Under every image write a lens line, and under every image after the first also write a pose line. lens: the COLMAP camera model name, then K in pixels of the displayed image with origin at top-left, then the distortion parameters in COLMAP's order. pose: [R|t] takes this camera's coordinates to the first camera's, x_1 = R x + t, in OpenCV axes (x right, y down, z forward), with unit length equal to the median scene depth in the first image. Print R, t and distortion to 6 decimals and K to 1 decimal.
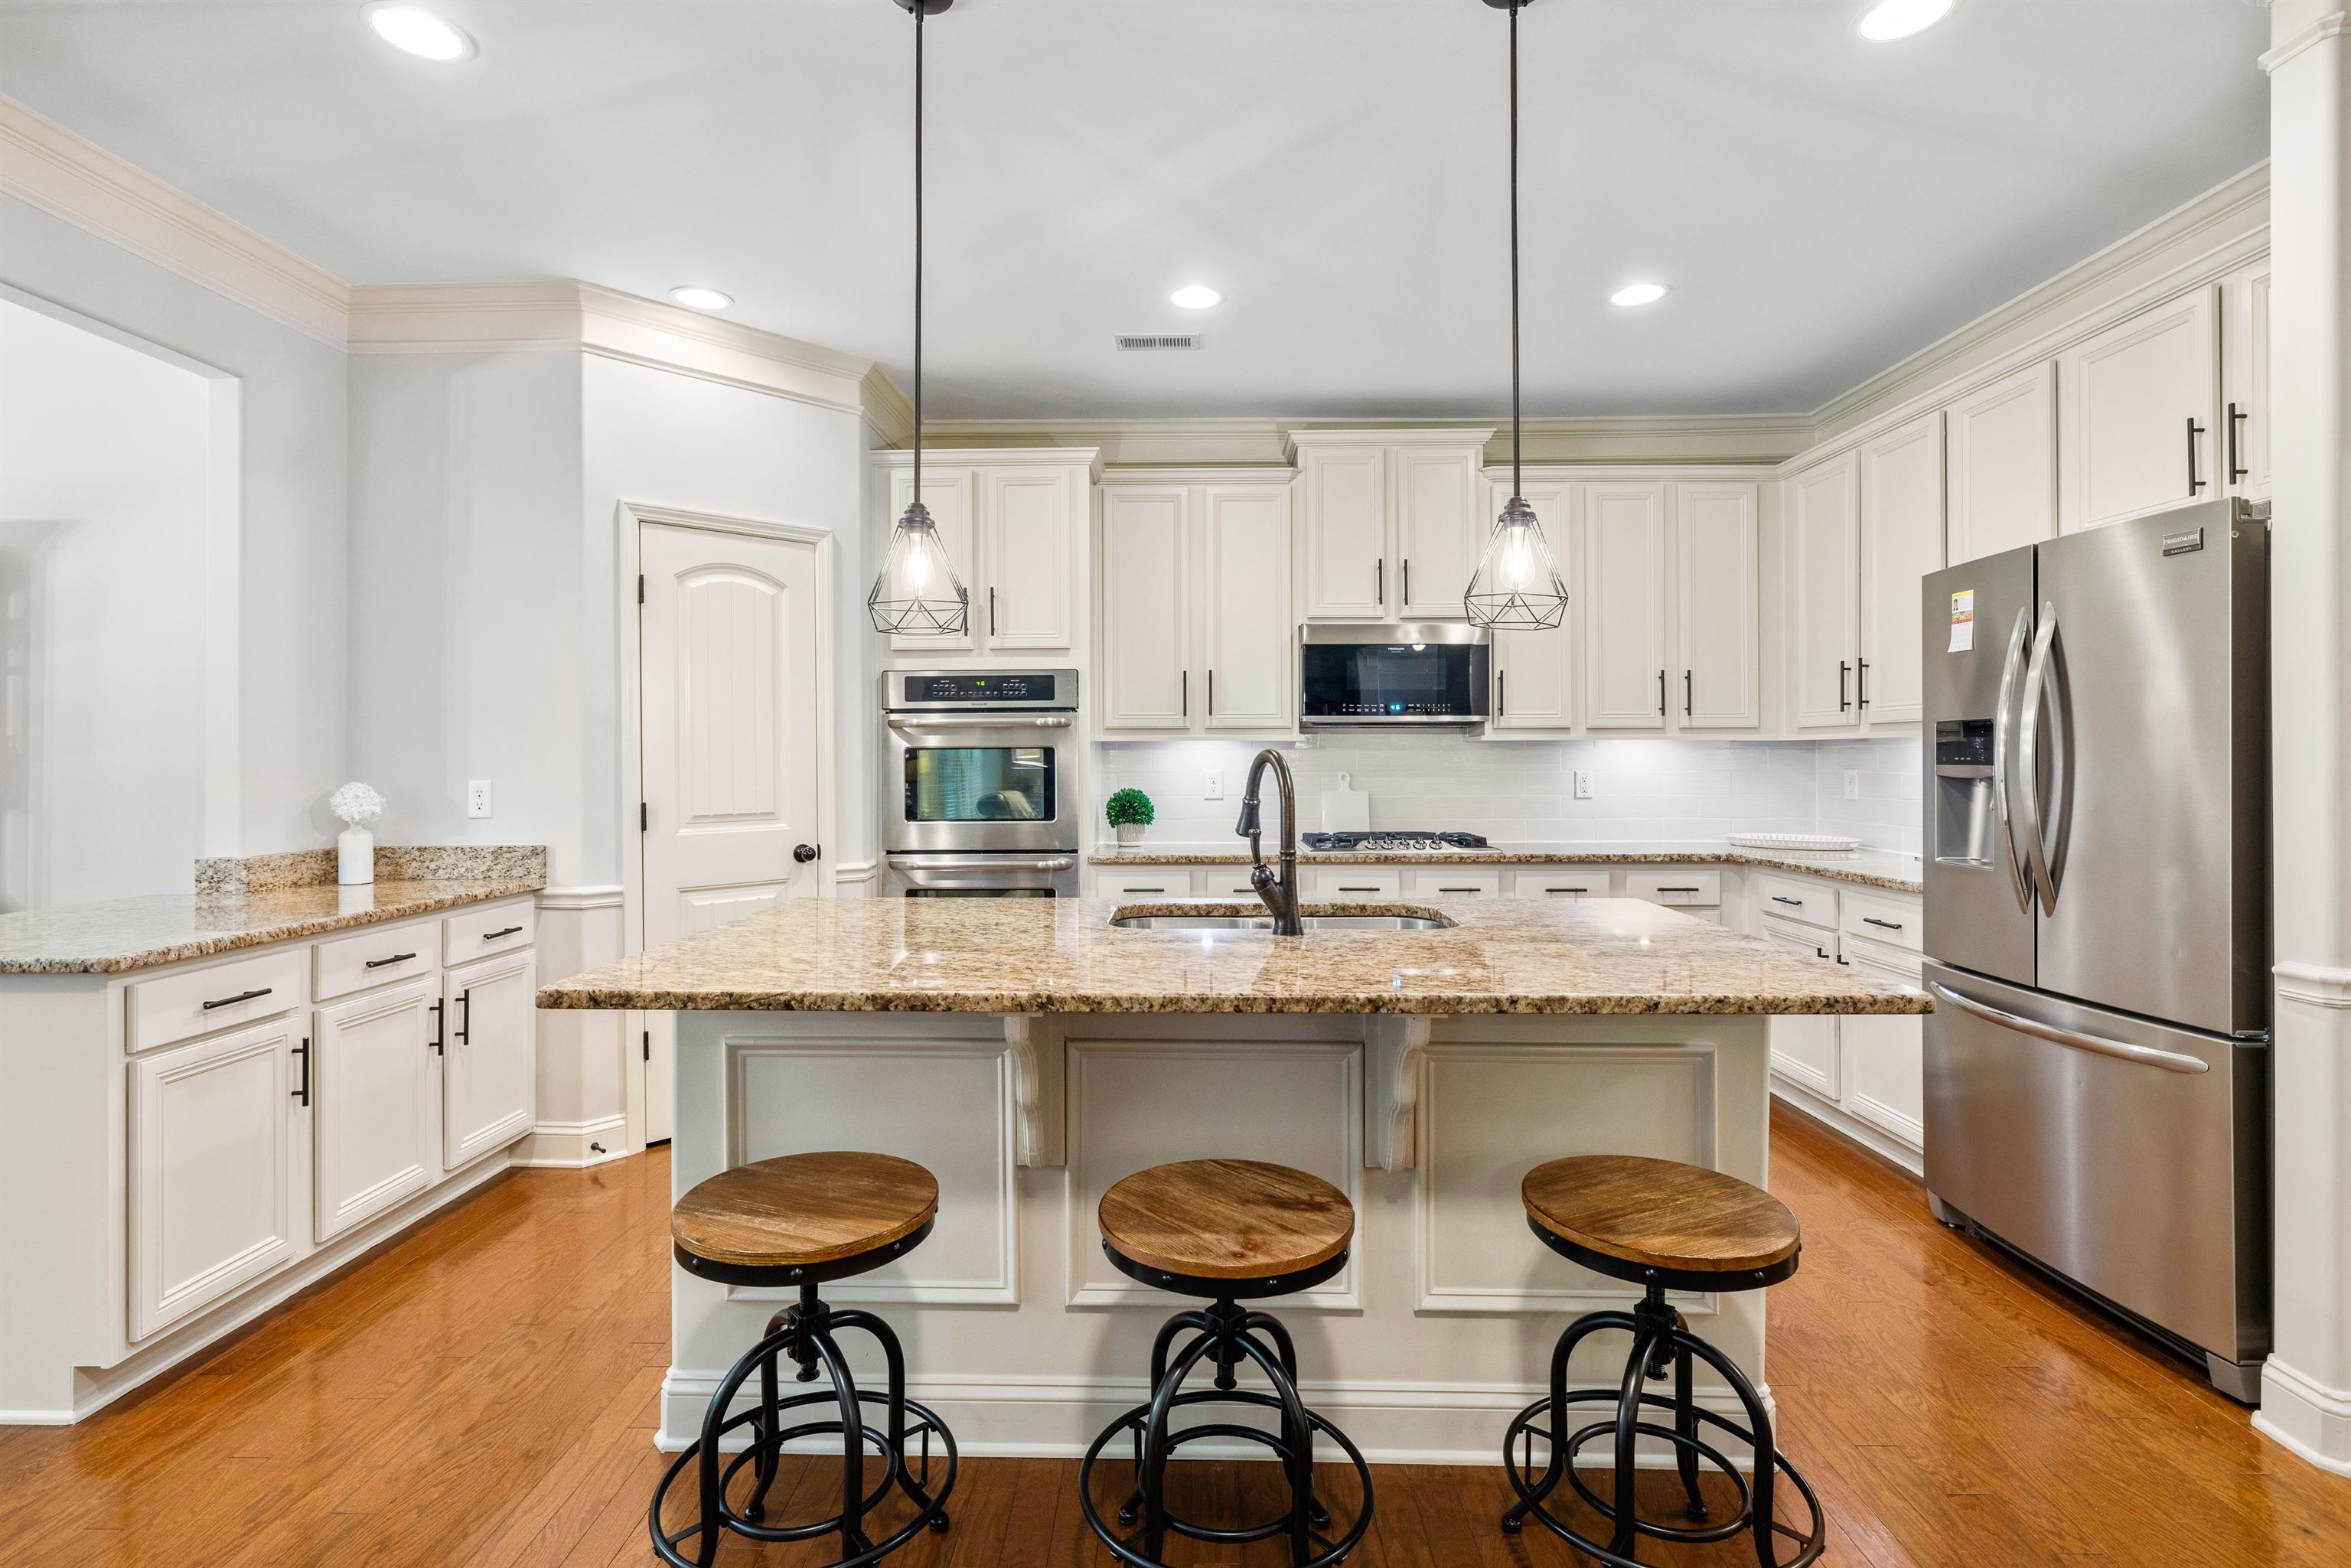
lens RADIAL K [[1128.9, 0, 1180.1], [0, 1128.9, 760.1], [0, 0, 1]] dist [-0.002066, 0.000815]
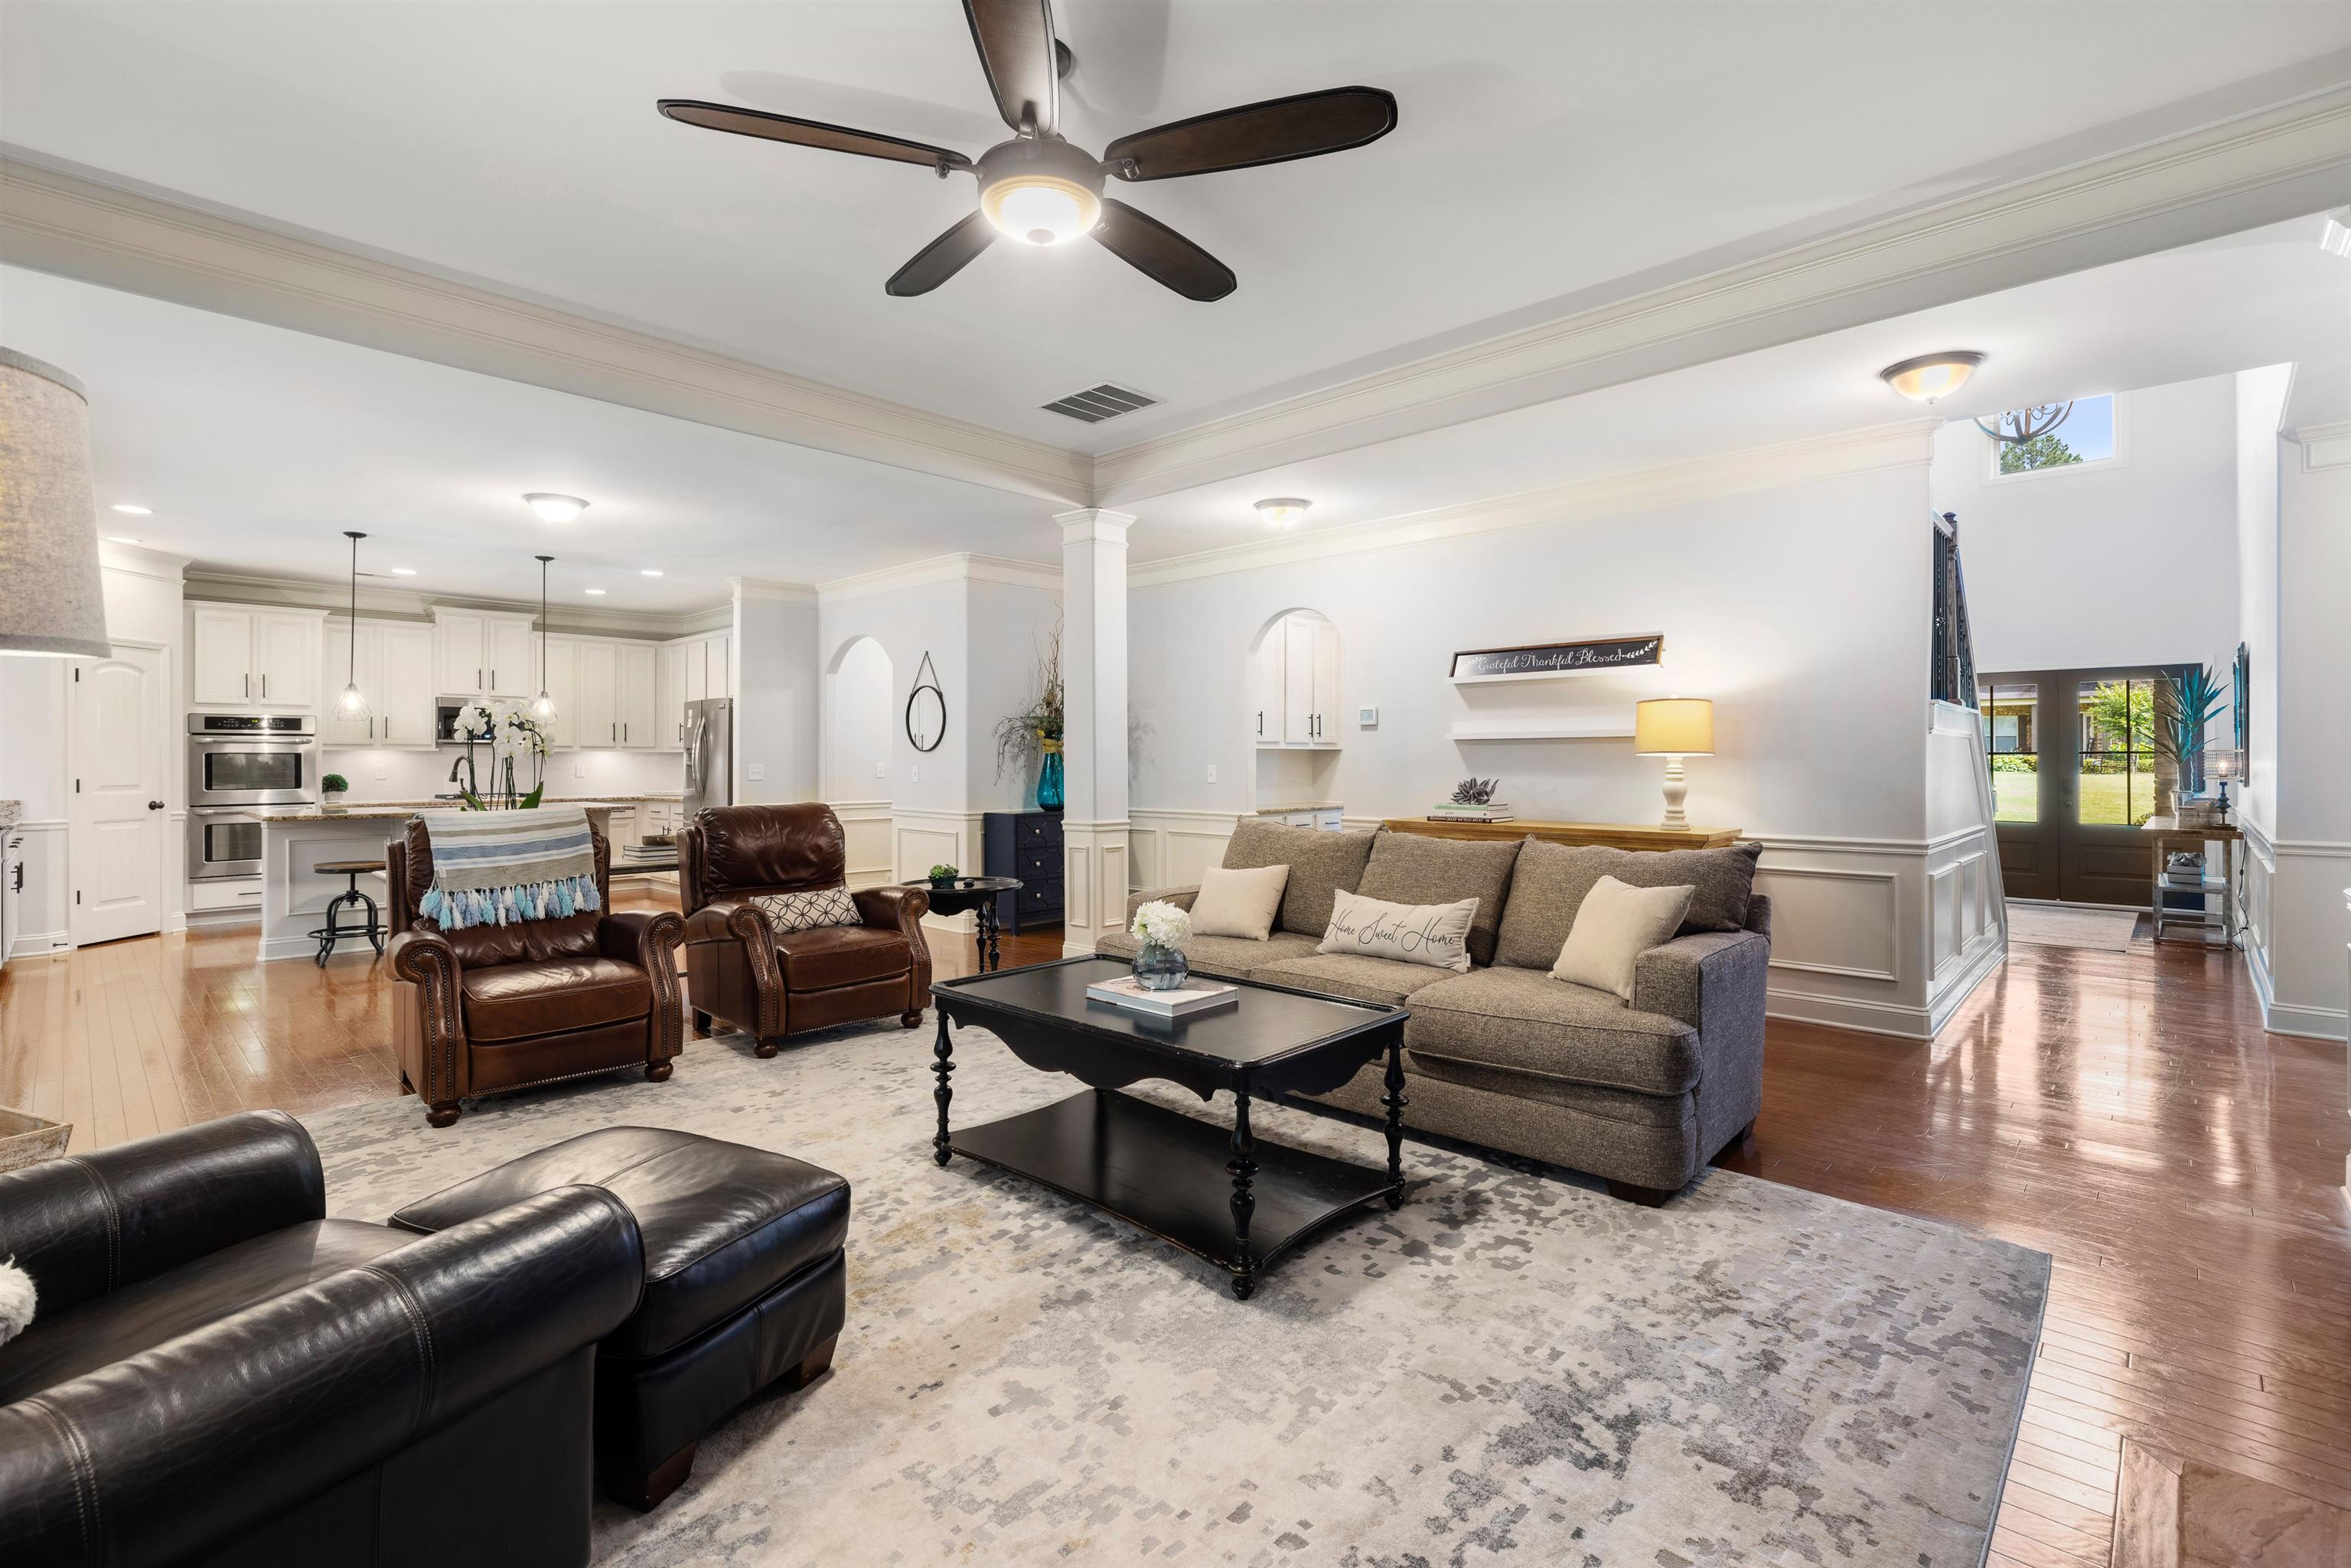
lens RADIAL K [[1066.8, 0, 1167.9], [0, 1066.8, 760.7], [0, 0, 1]] dist [0.000495, -0.000485]
pose [[0.681537, 0.001068, 0.731783, -0.477070], [0.002536, 0.999989, -0.003821, 0.014664], [-0.731780, 0.004460, 0.681527, -1.549607]]
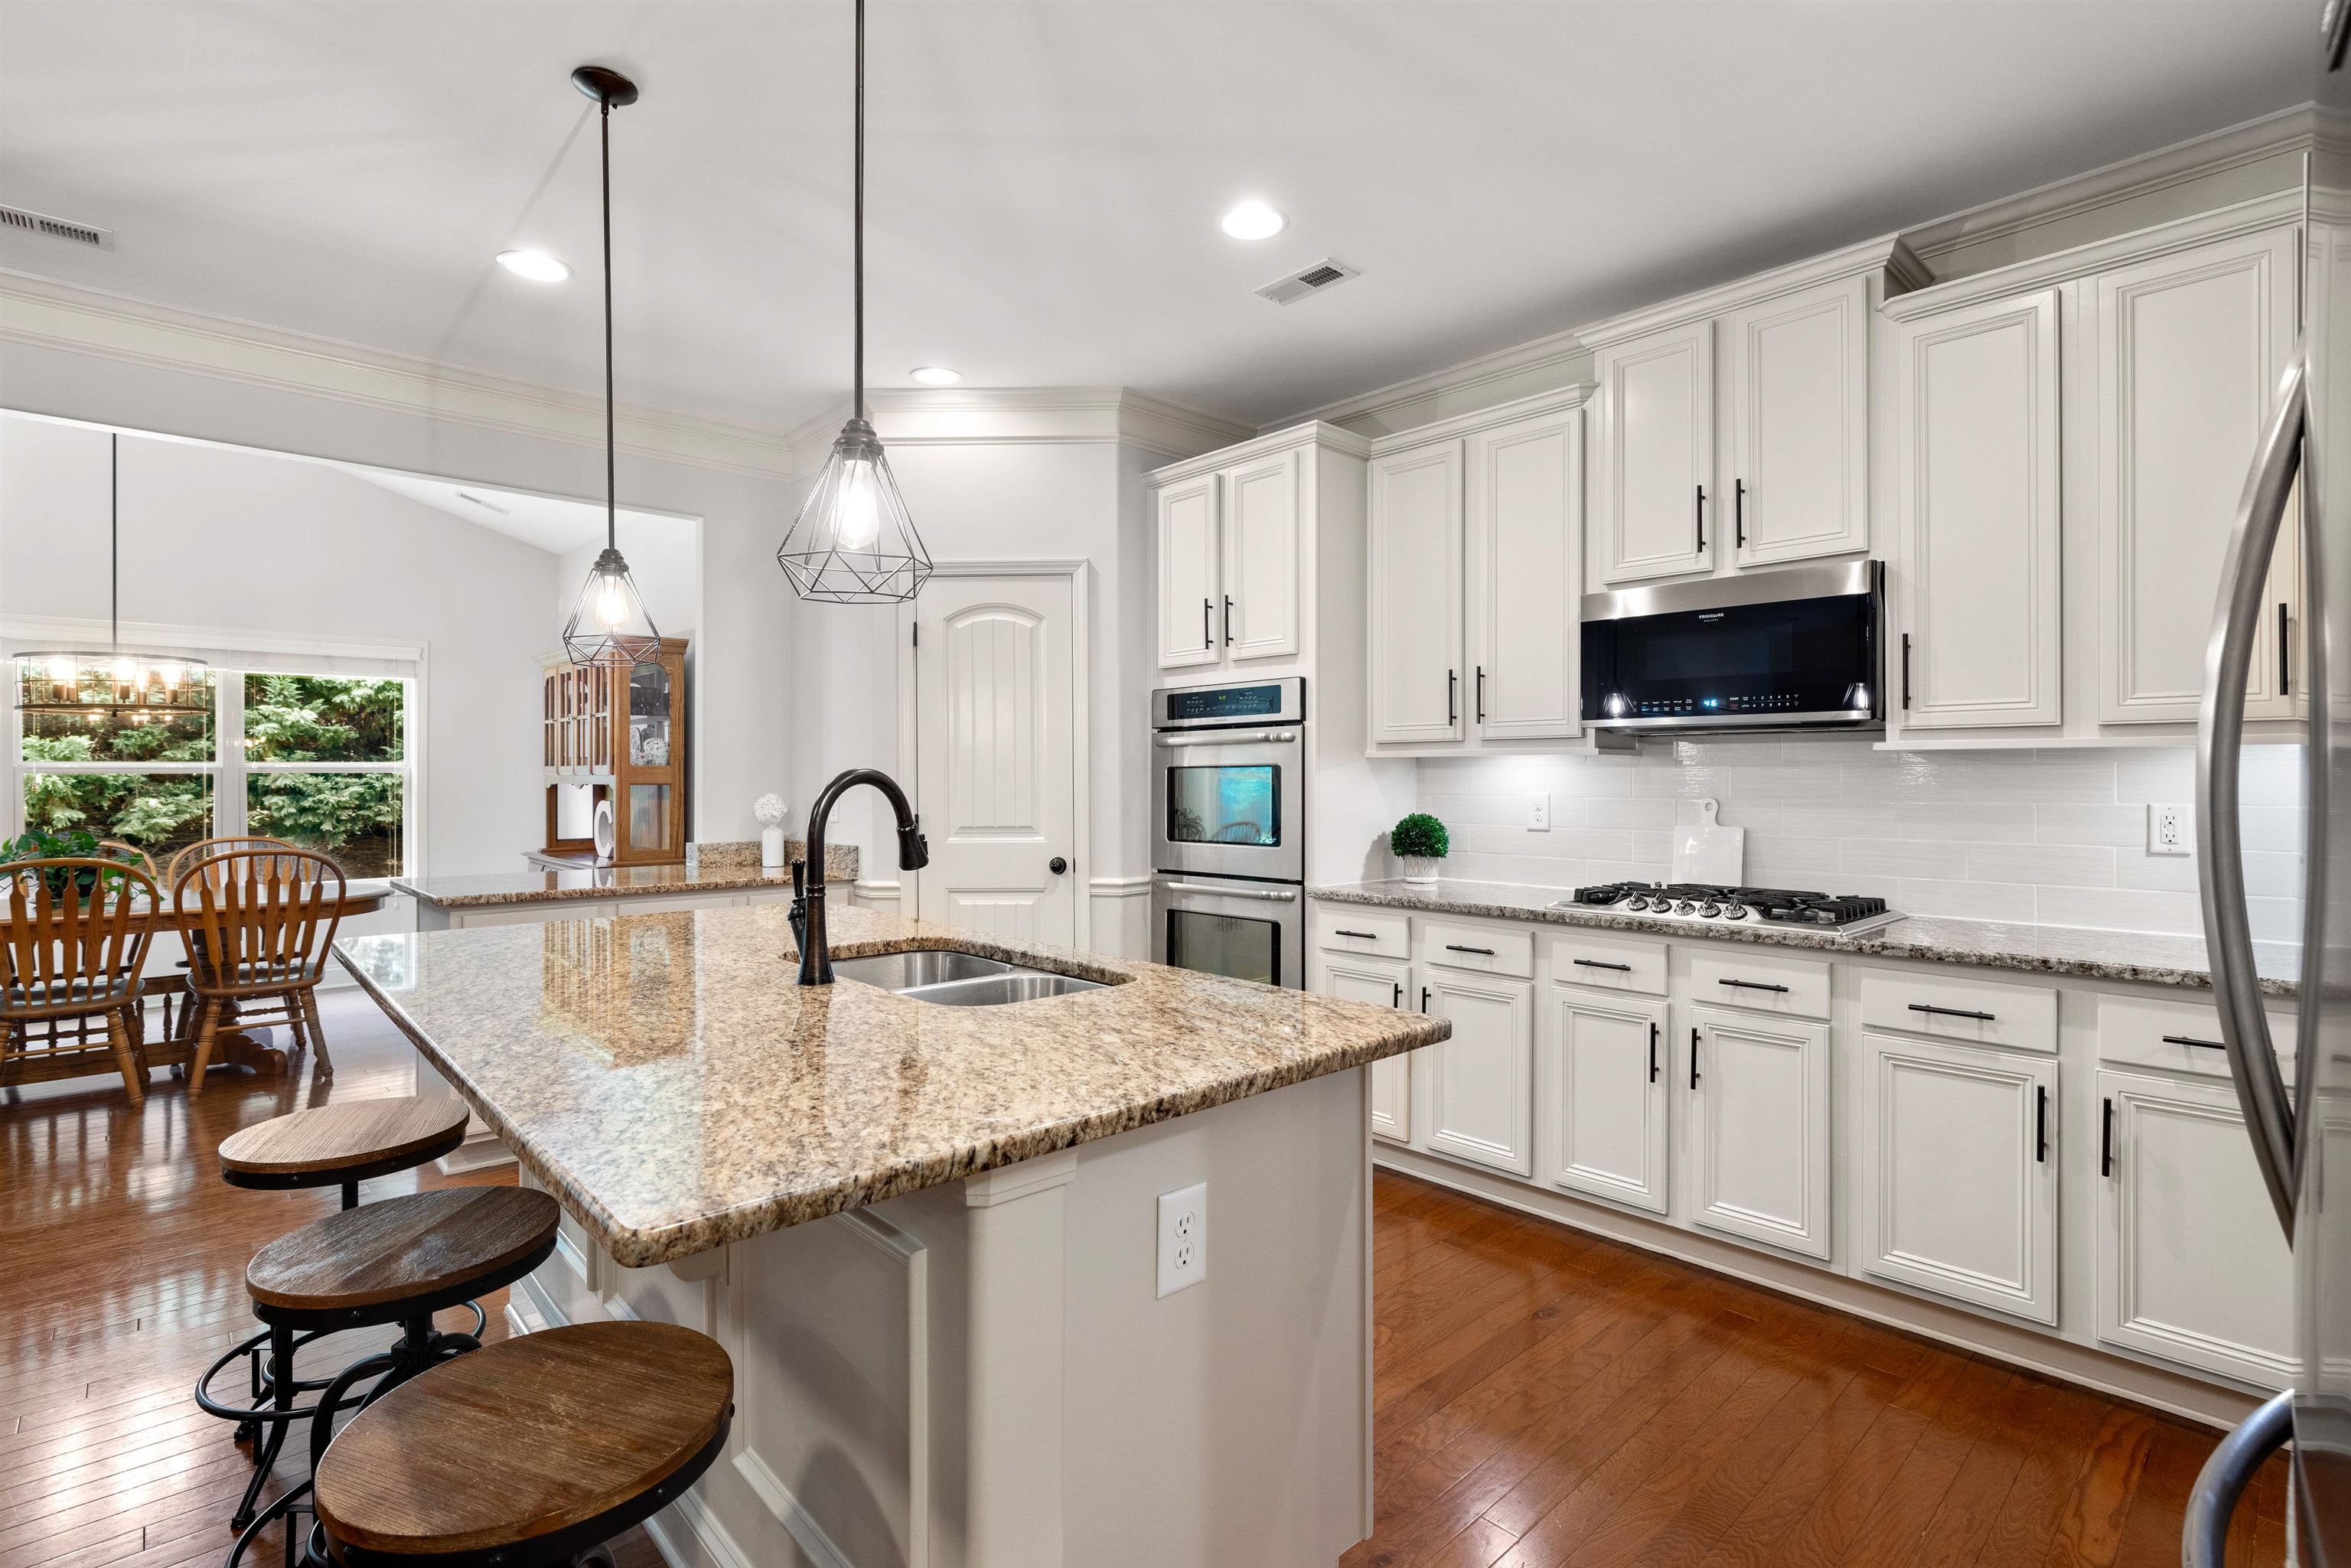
lens RADIAL K [[1128.9, 0, 1176.8], [0, 1128.9, 778.1], [0, 0, 1]] dist [-0.002066, 0.000815]
pose [[0.685777, 0.003181, -0.727805, 0.503847], [-0.002616, 0.999995, 0.001906, -0.002626], [0.727807, 0.000597, 0.685782, 0.337676]]
